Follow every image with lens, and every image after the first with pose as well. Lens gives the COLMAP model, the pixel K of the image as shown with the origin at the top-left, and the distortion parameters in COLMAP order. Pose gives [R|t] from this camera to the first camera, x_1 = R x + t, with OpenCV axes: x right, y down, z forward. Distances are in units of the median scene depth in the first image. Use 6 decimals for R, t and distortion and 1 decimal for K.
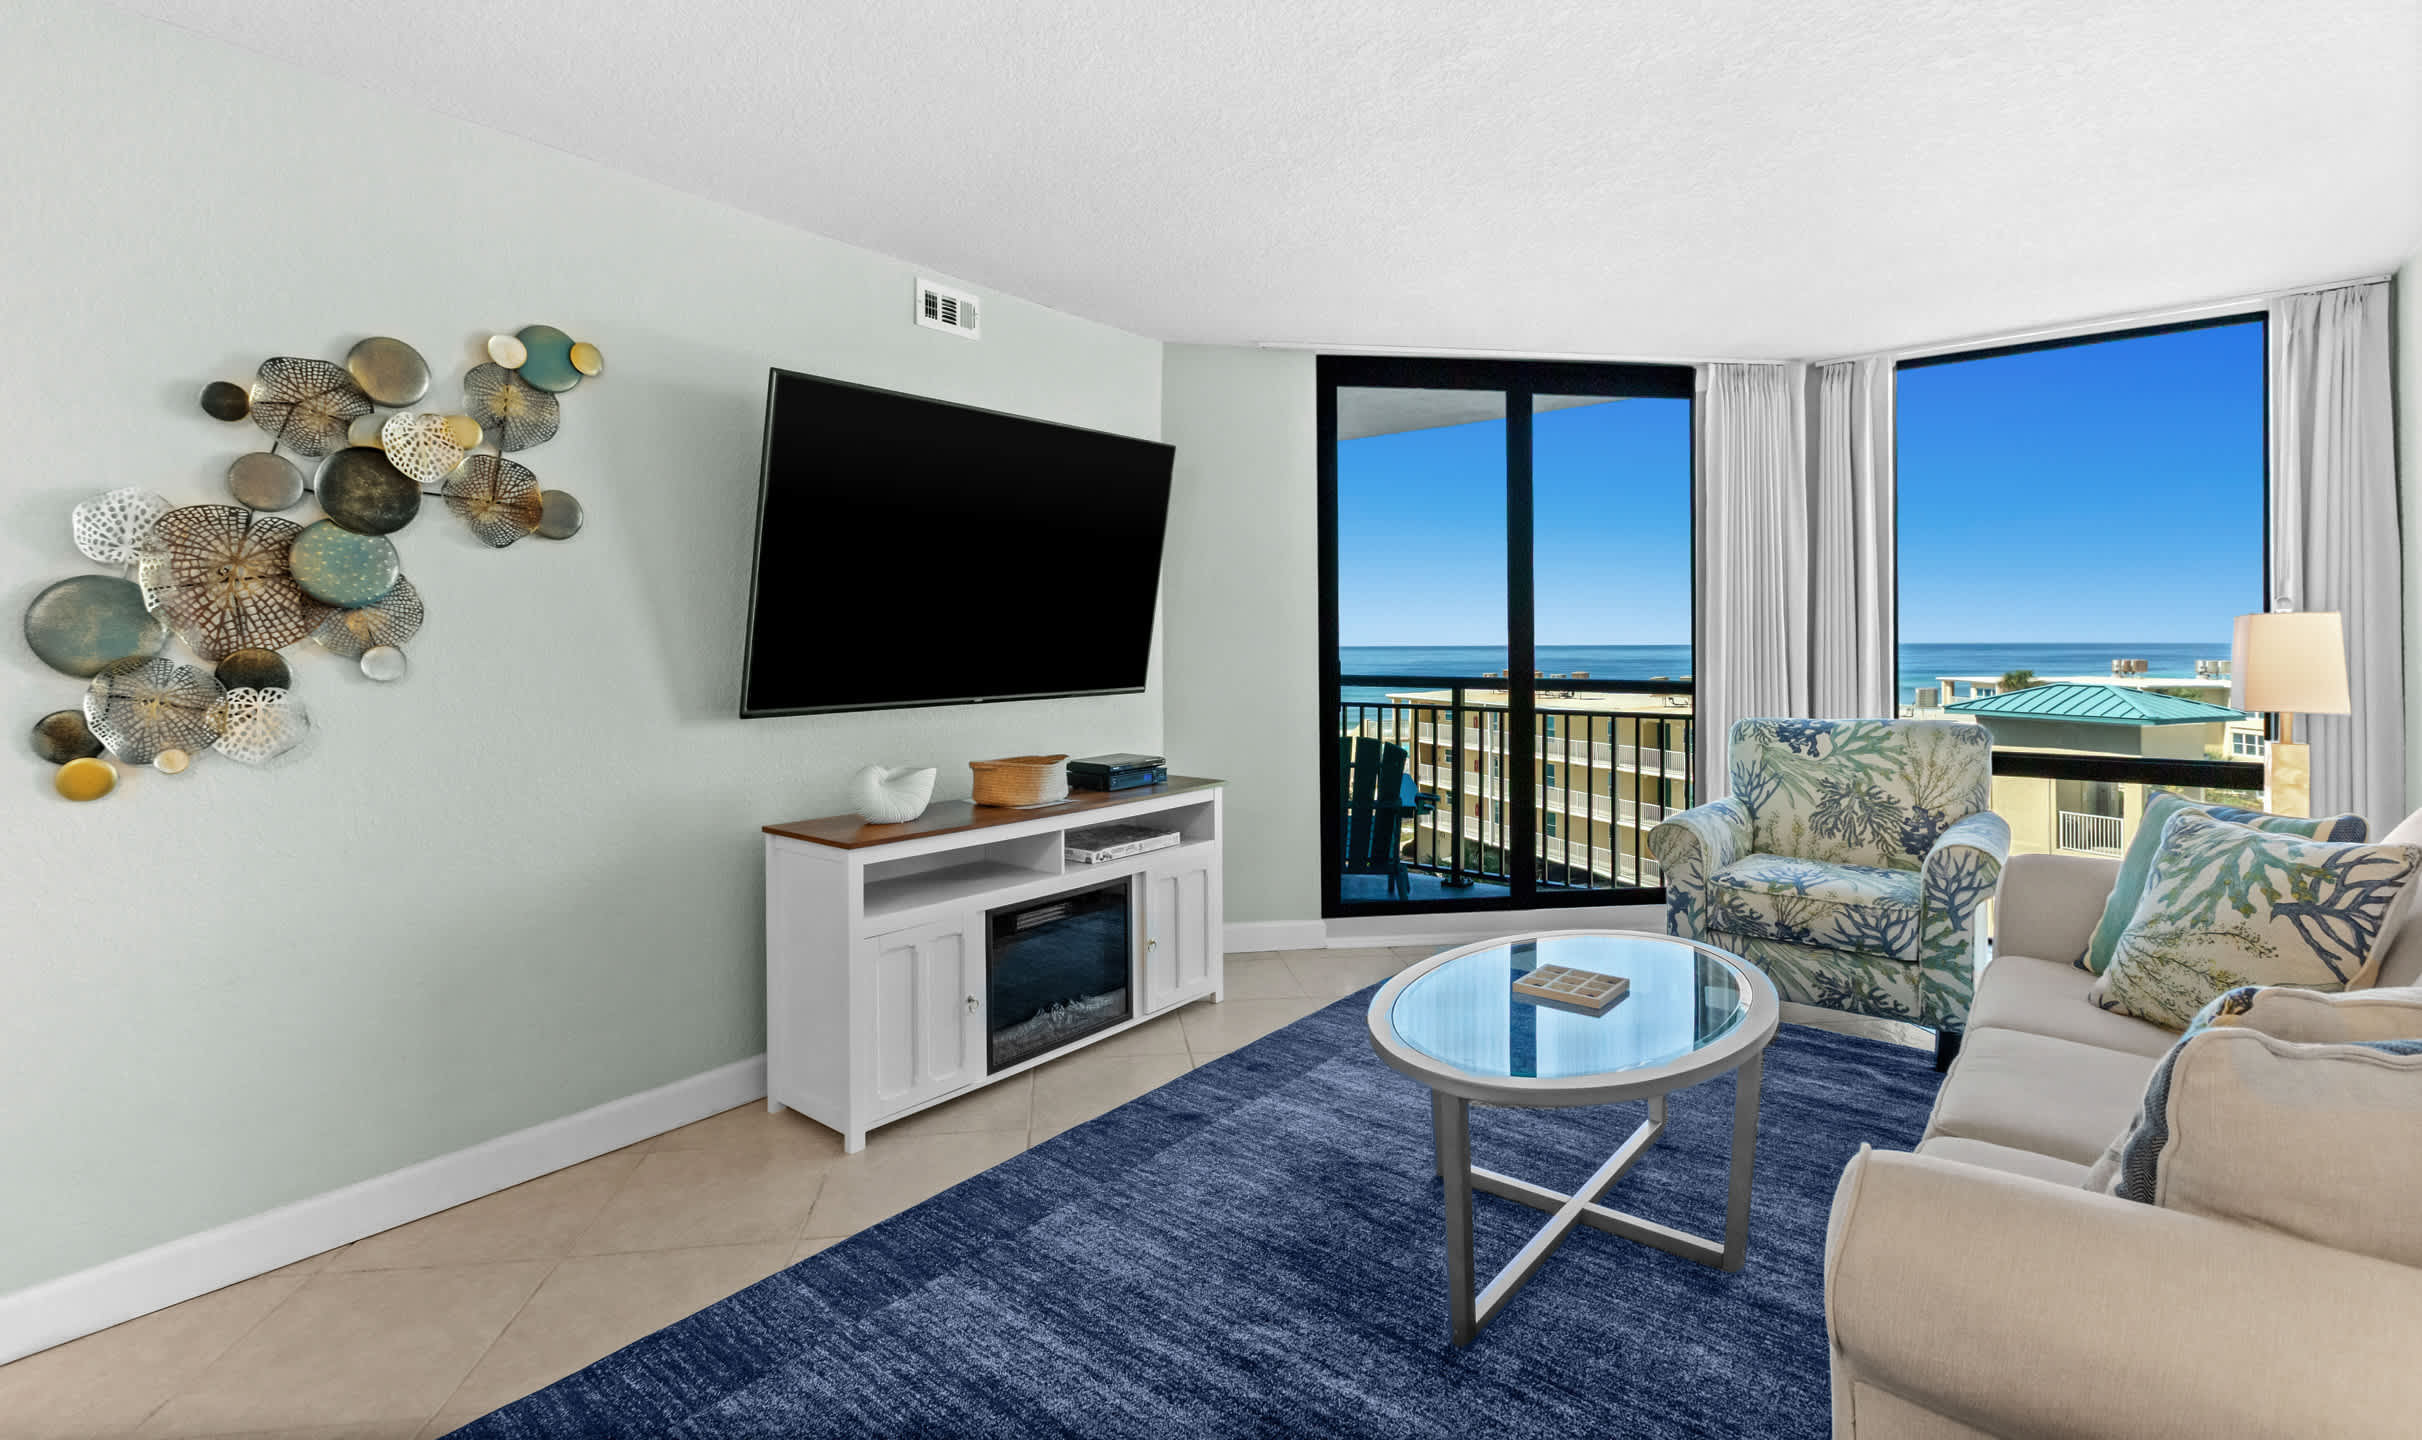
lens RADIAL K [[1100.0, 0, 1201.3], [0, 1100.0, 644.0], [0, 0, 1]] dist [0.000588, 0.000114]
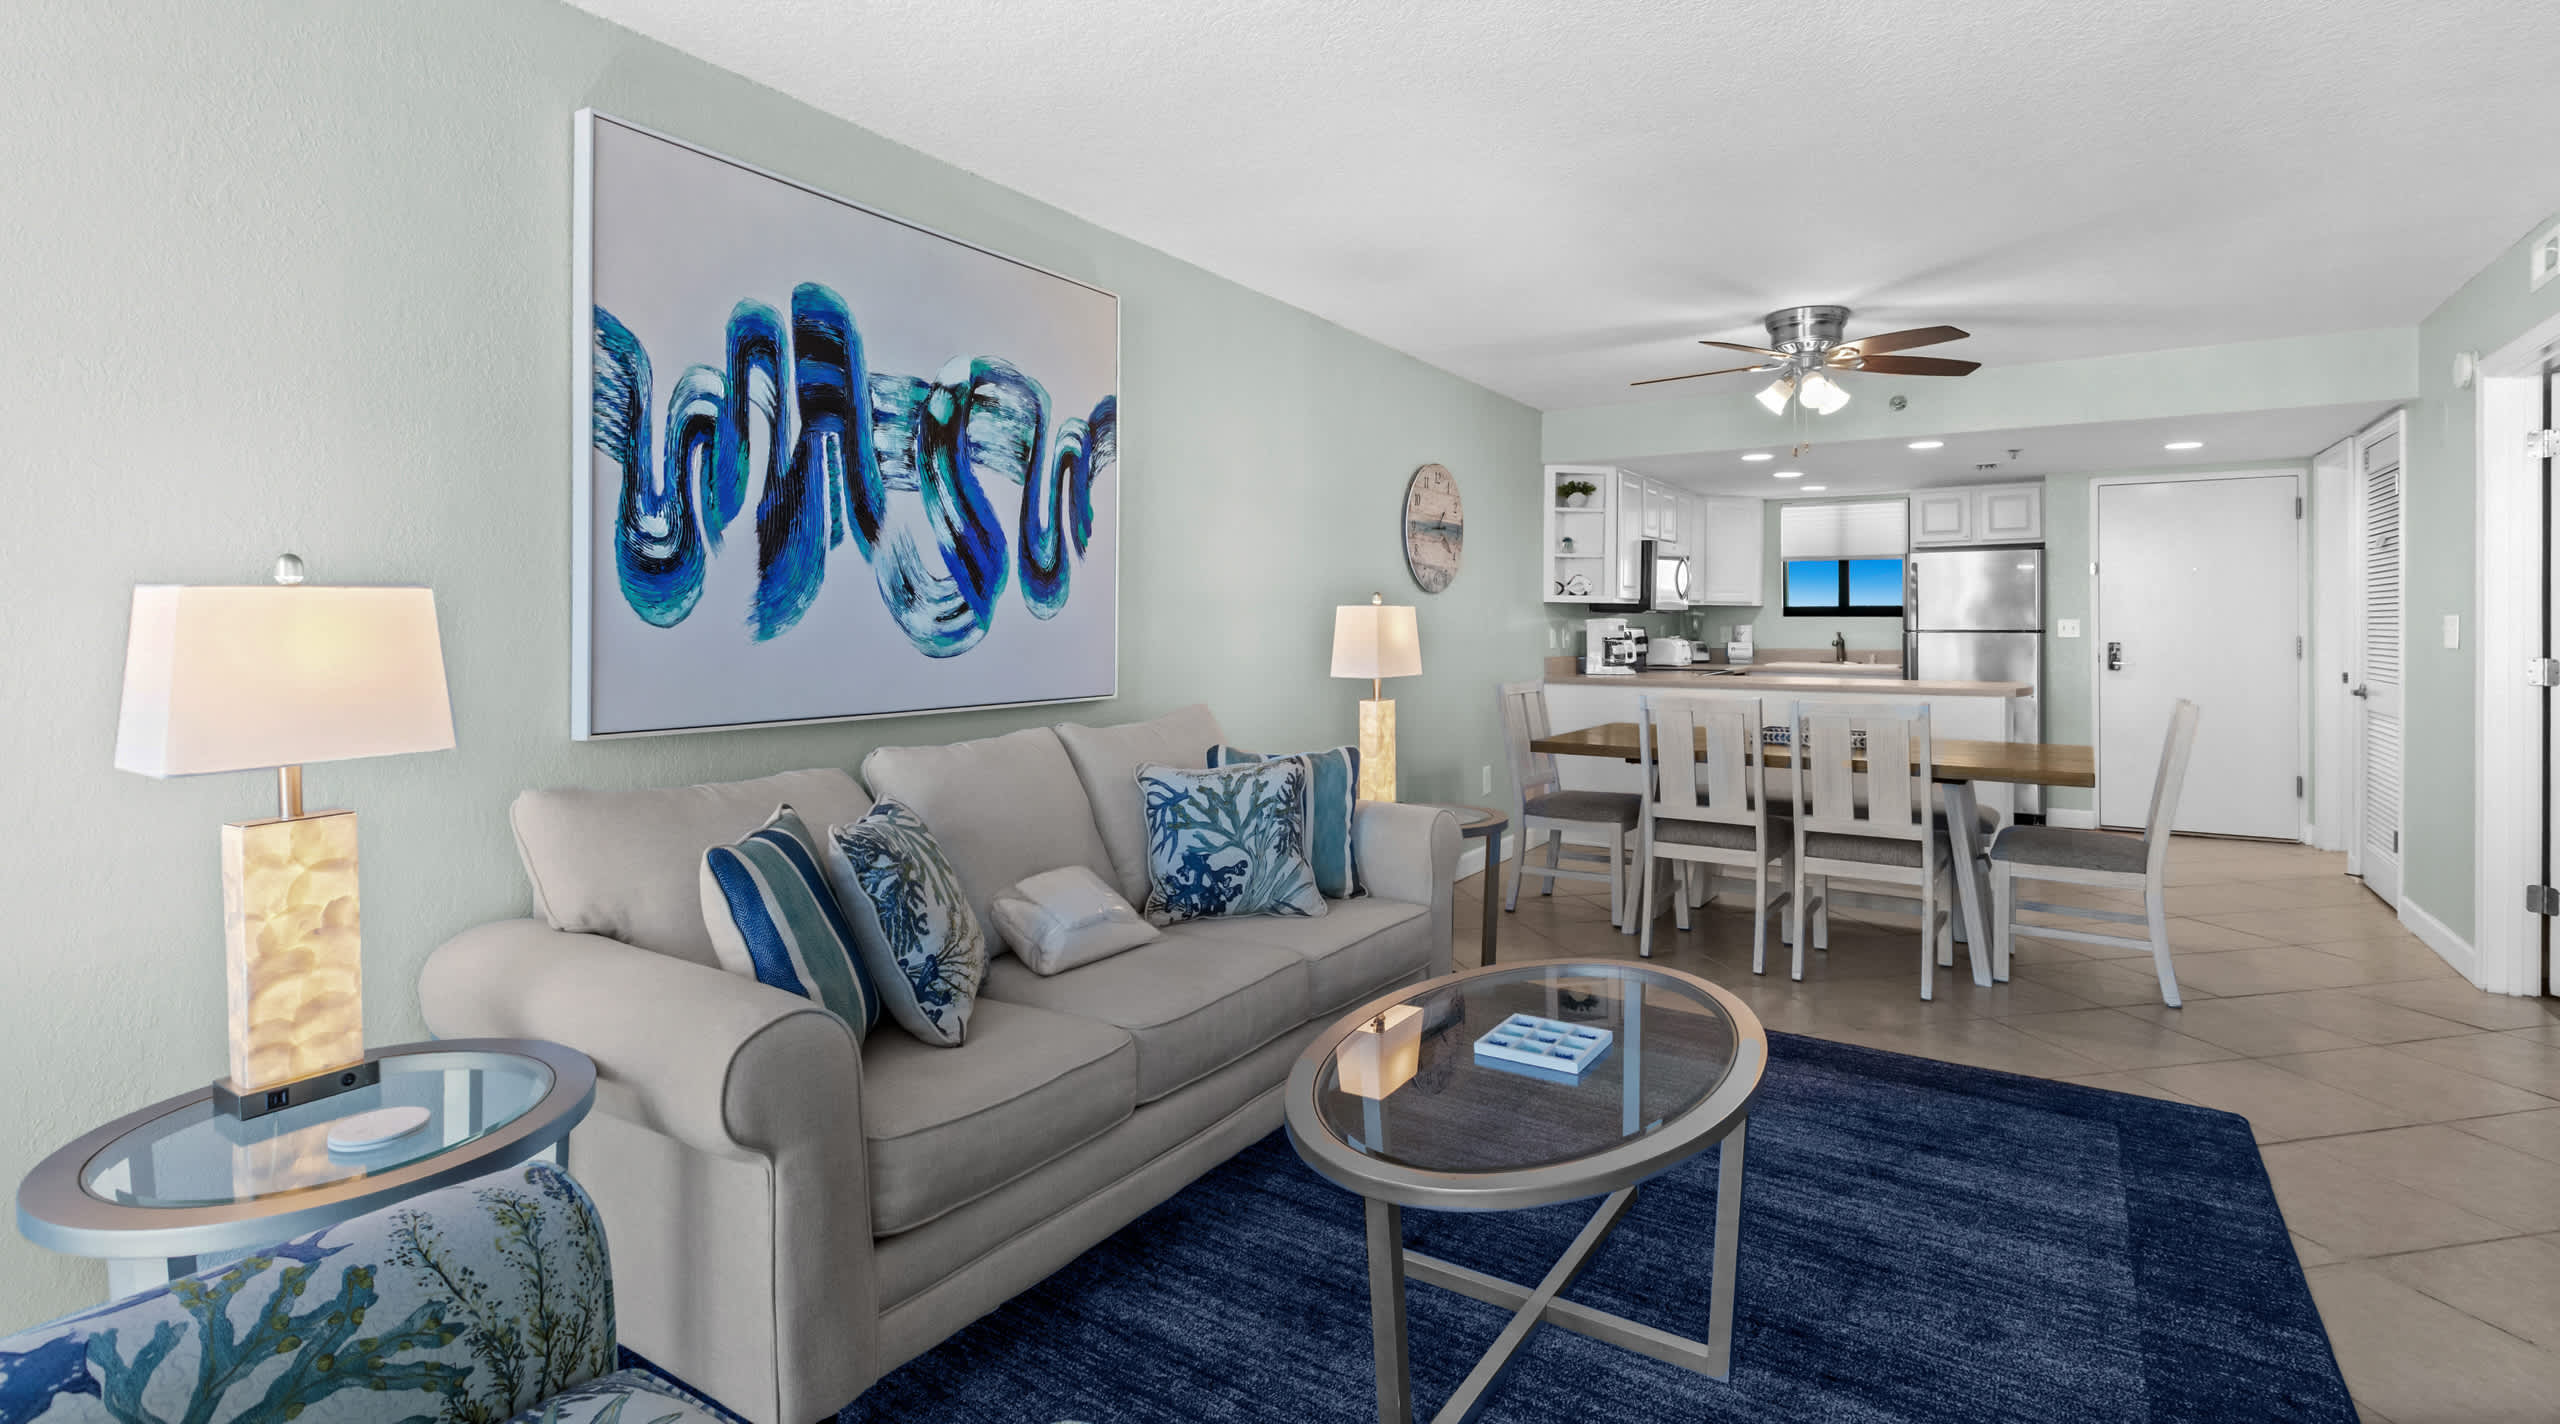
lens RADIAL K [[1220.8, 0, 1274.4], [0, 1220.8, 619.2], [0, 0, 1]] dist [-0.001783, 0.000857]
pose [[-0.993935, 0.007343, -0.109722, 0.439718], [0.007270, 0.999973, 0.001060, -0.006174], [0.109726, 0.000256, -0.993962, 1.304070]]
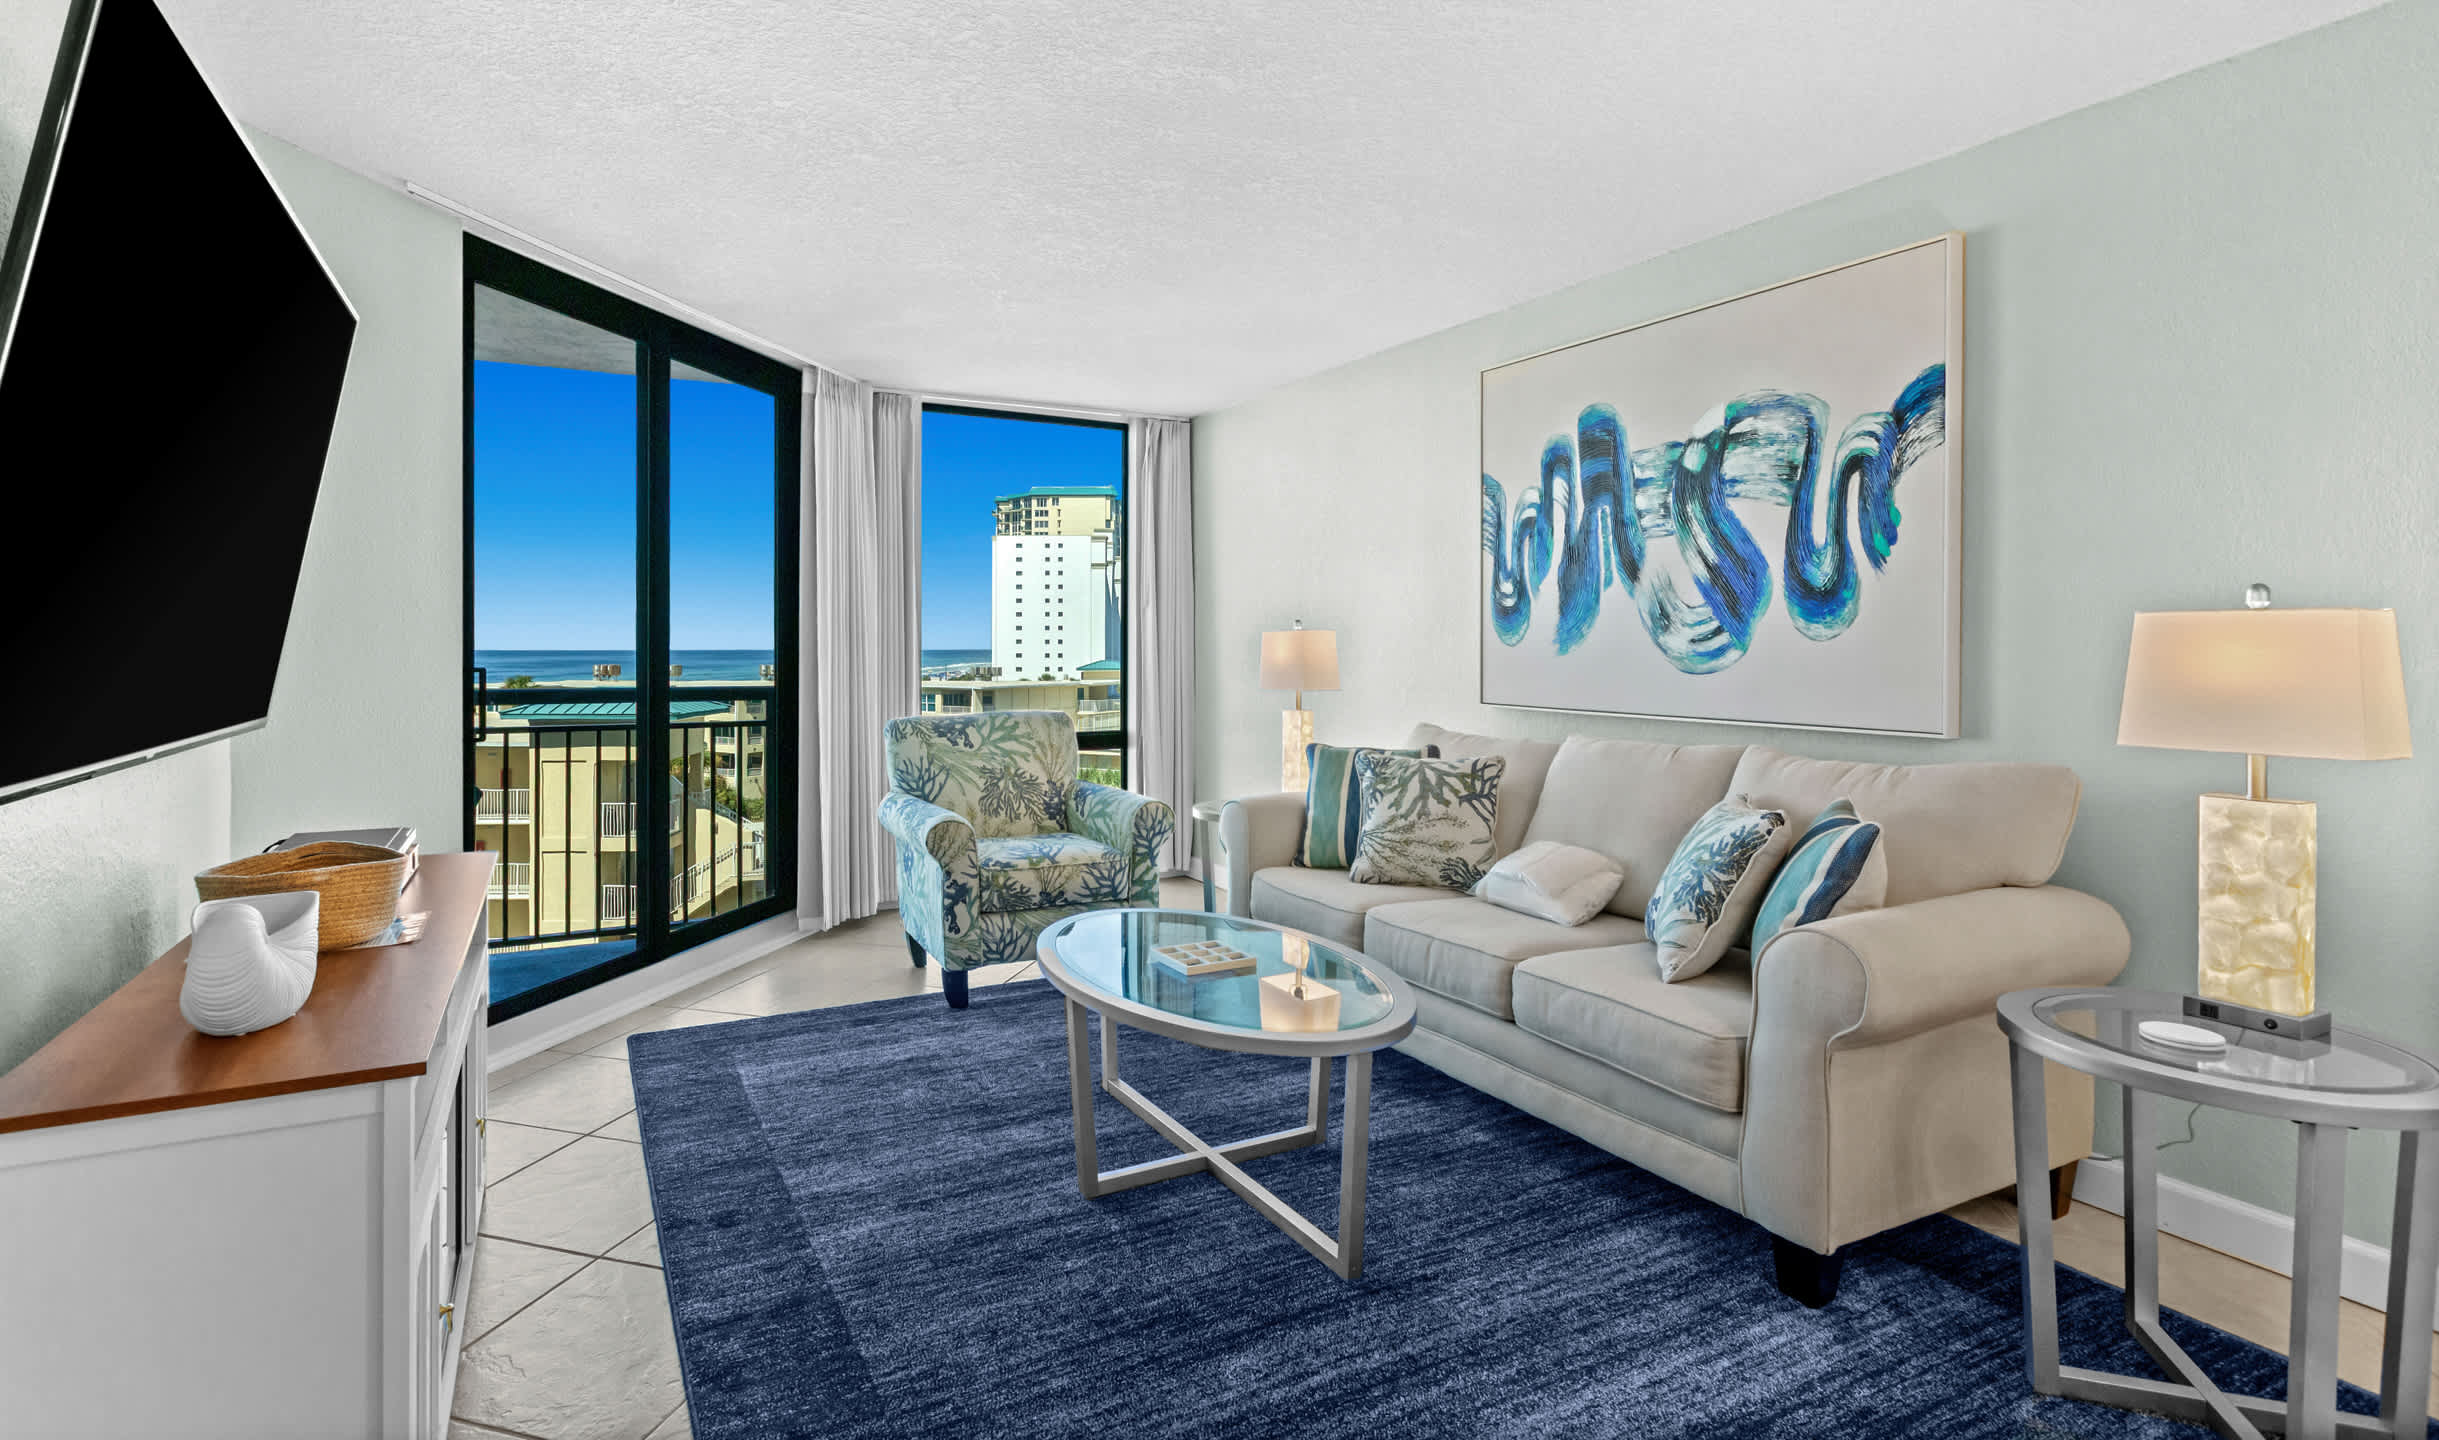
lens RADIAL K [[1152.4, 0, 1156.2], [0, 1152.4, 646.0], [0, 0, 1]] dist [-0.000181, 0.001031]
pose [[0.395965, 0.007071, 0.918238, -0.510991], [-0.003900, 0.999974, -0.006019, 0.005282], [-0.918257, -0.001198, 0.395982, 0.407642]]
